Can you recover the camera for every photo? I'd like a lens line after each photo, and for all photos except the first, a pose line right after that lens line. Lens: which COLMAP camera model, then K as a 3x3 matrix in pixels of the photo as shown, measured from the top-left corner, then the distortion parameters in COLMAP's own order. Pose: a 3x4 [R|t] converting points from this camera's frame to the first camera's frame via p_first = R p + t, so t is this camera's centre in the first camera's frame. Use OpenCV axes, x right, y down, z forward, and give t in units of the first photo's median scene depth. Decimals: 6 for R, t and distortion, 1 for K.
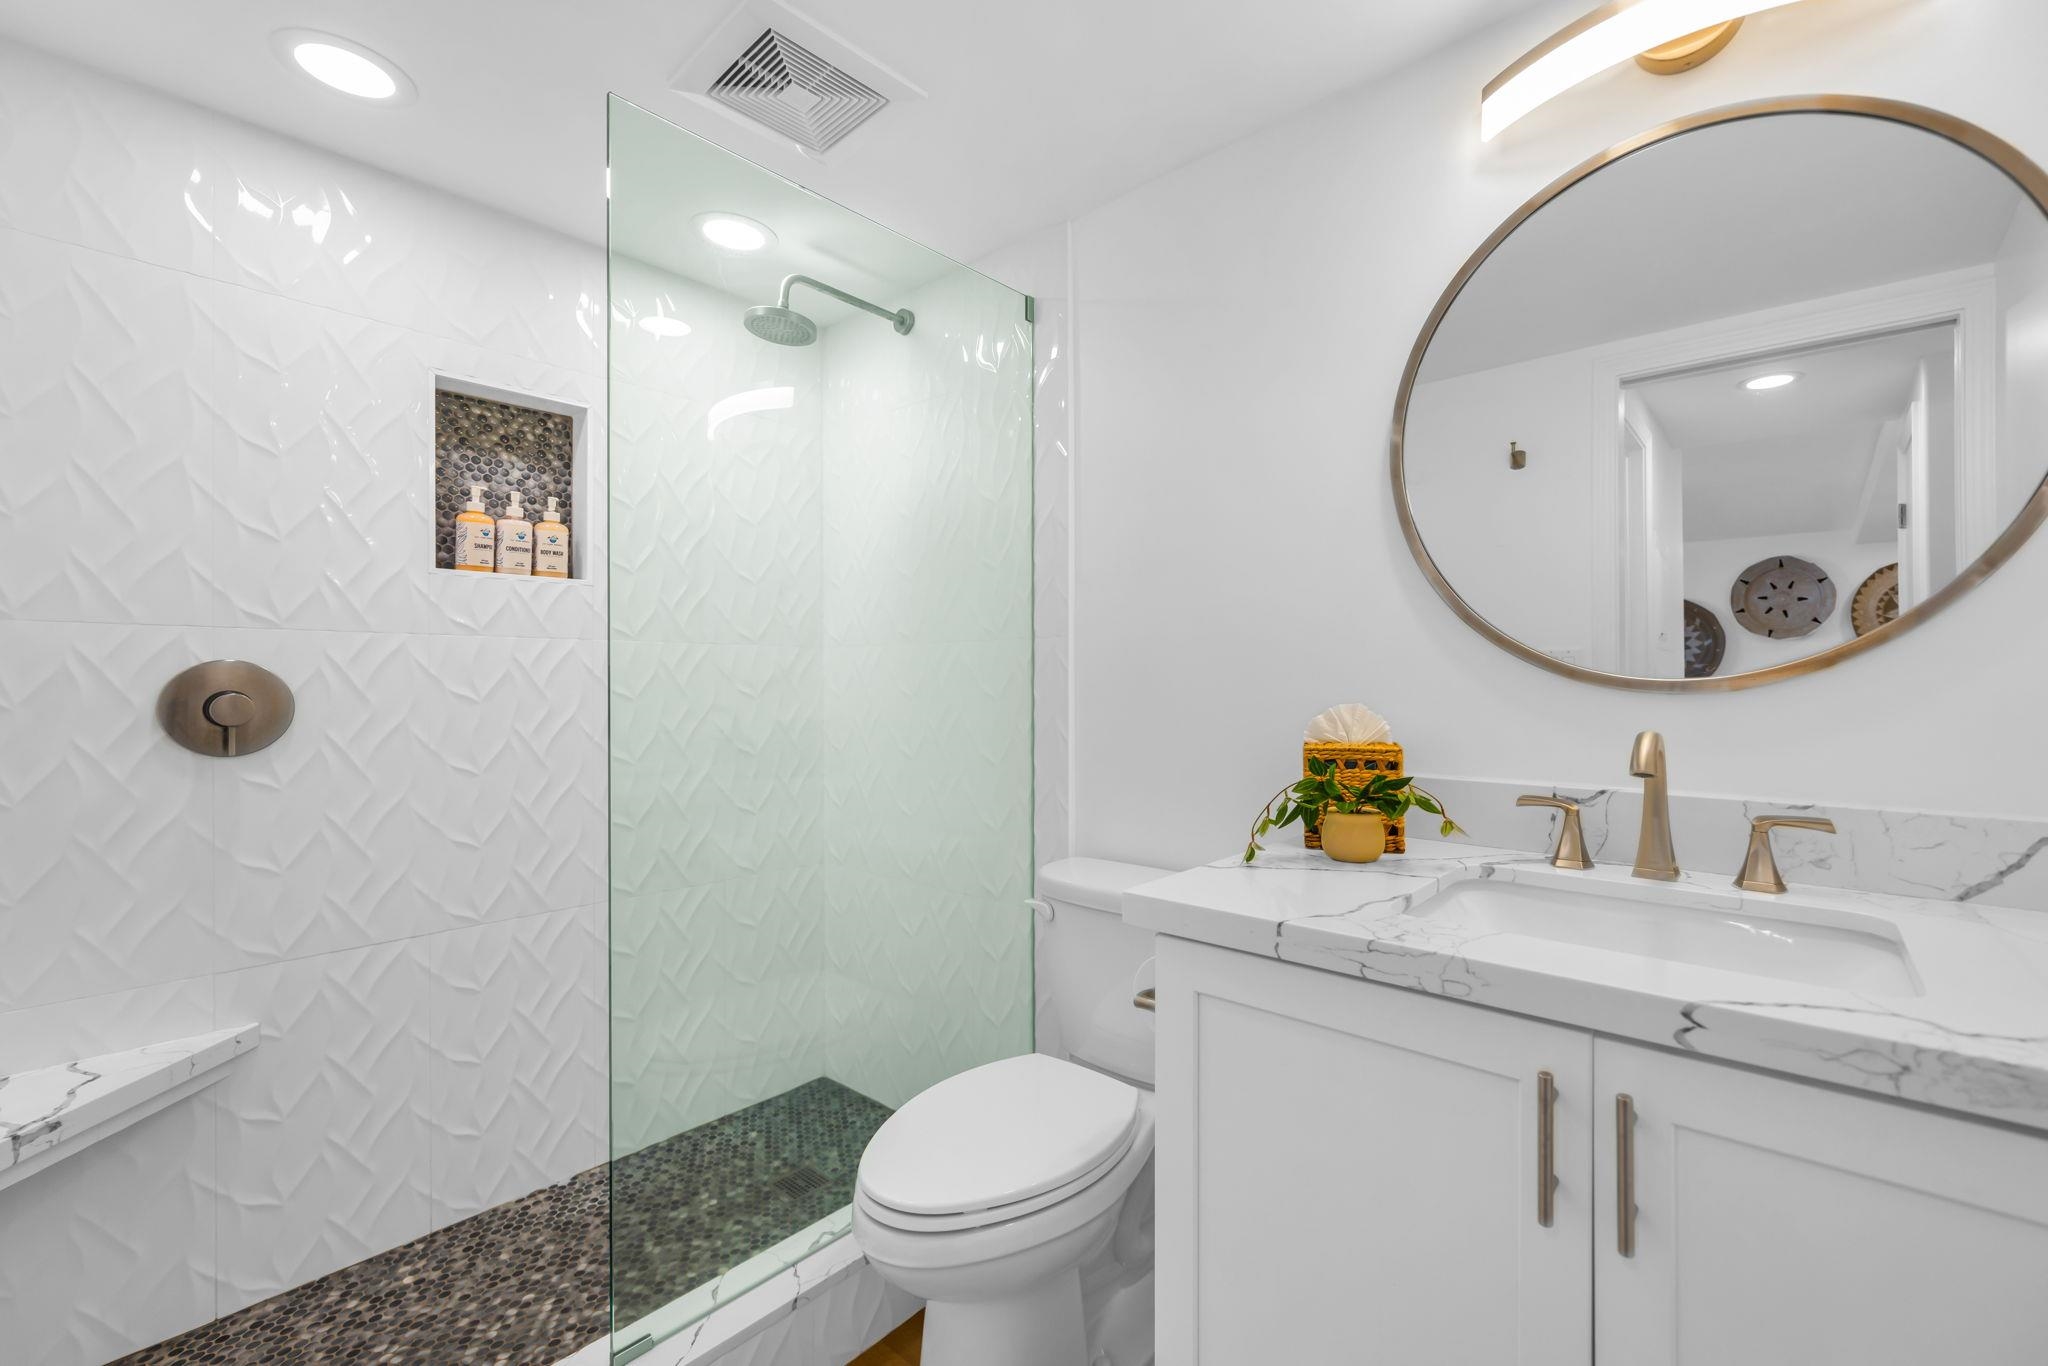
lens RADIAL K [[873.6, 0, 1024.0], [0, 873.6, 683.0], [0, 0, 1]] dist [-0.000540, -0.000128]
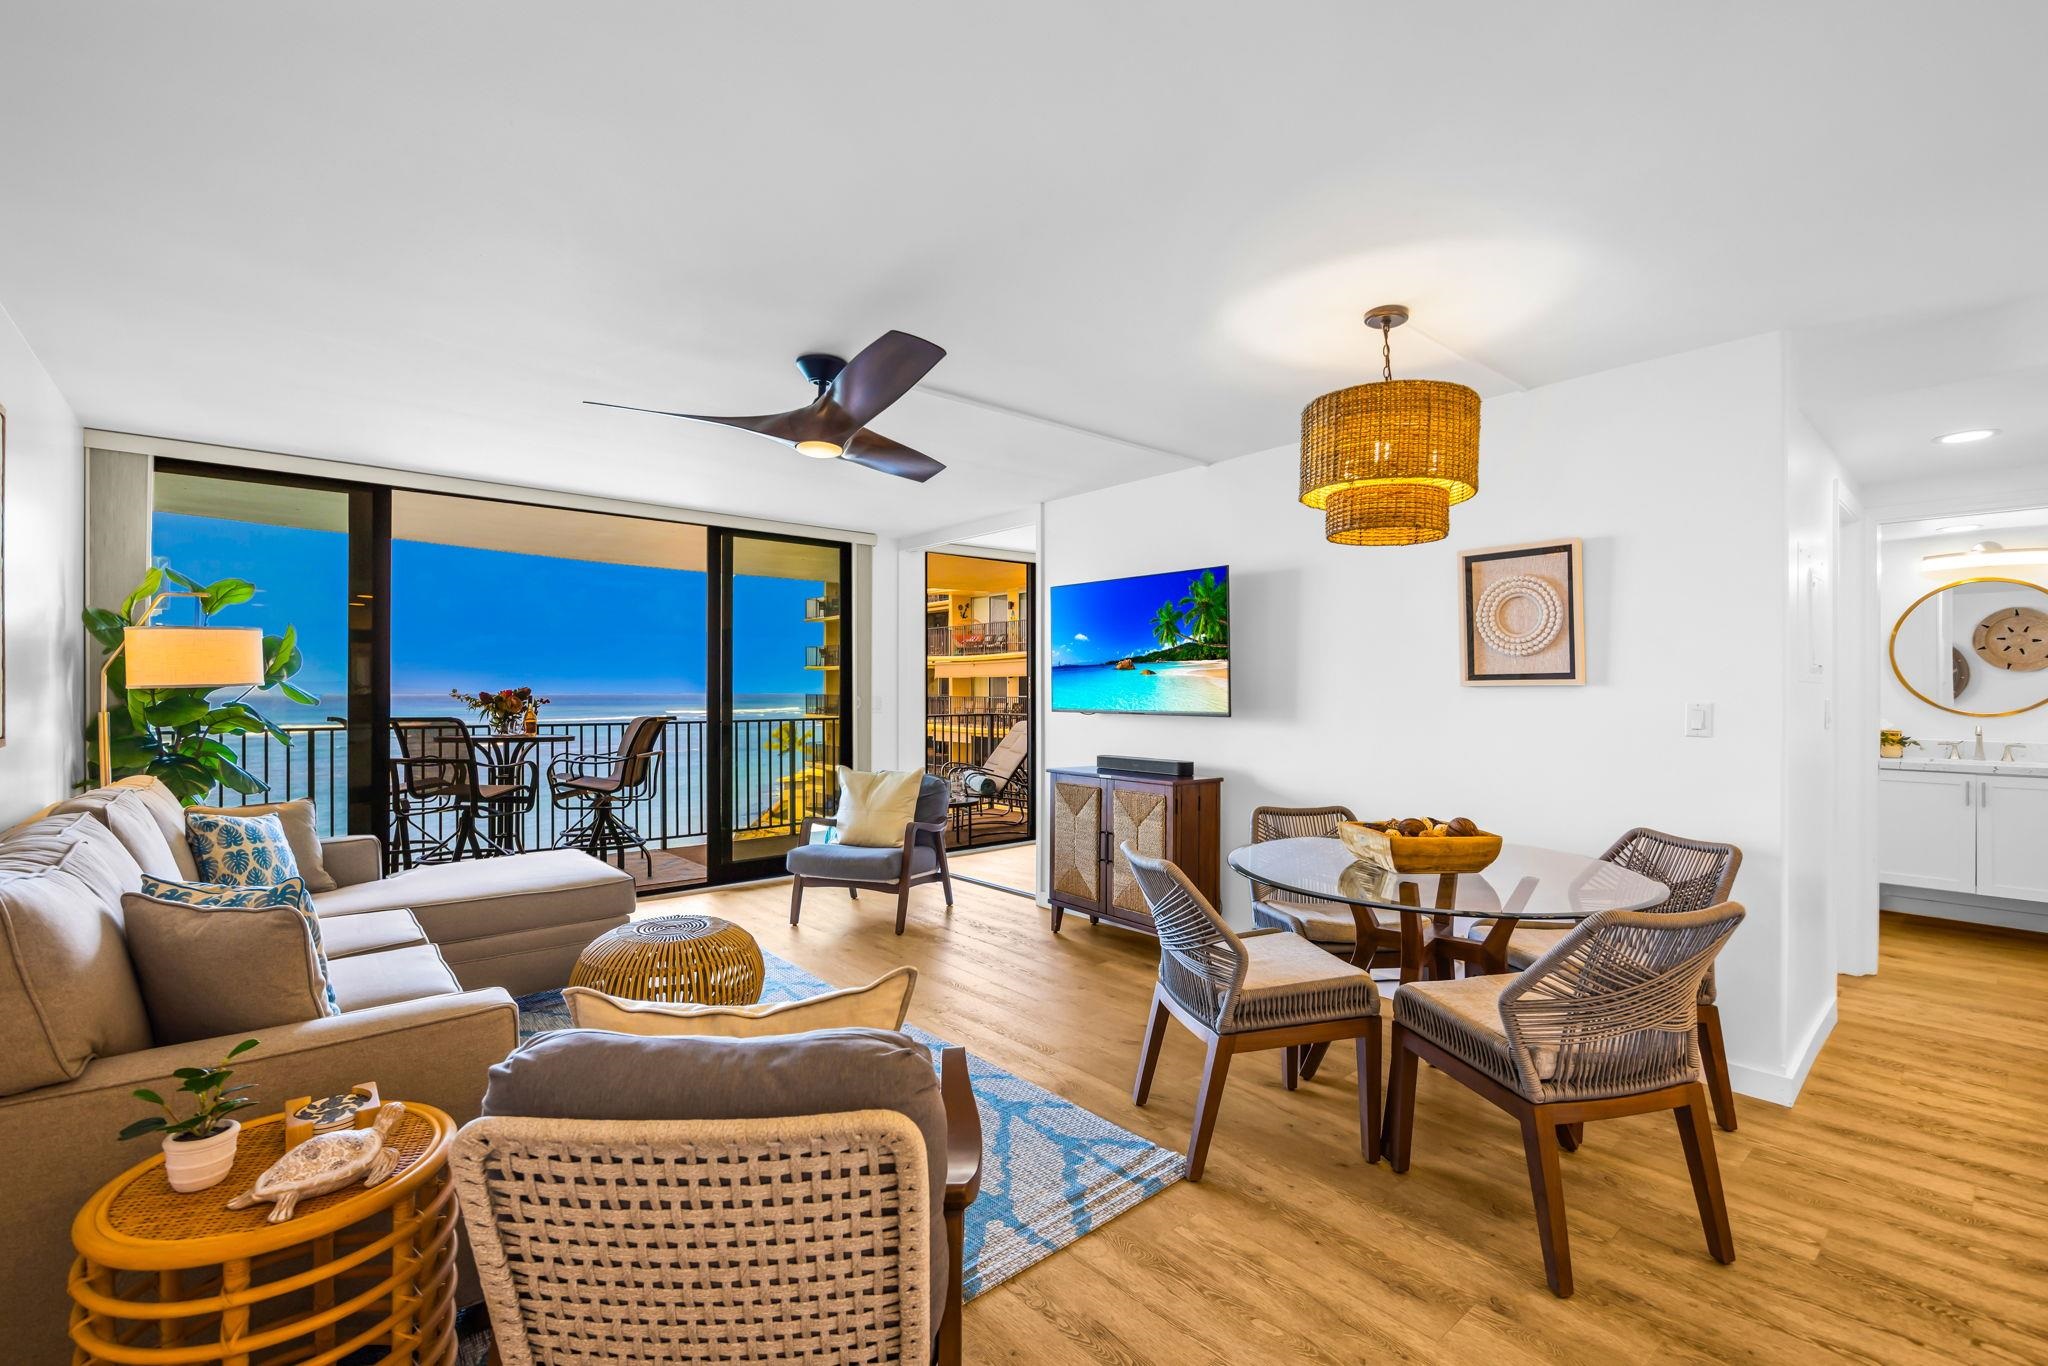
lens RADIAL K [[873.6, 0, 1024.0], [0, 873.6, 683.0], [0, 0, 1]] dist [-0.000540, -0.000128]
pose [[0.990400, -0.001626, -0.138225, -1.034659], [-0.000564, 0.999875, -0.015802, -0.026581], [0.138233, 0.015728, 0.990275, -1.210996]]
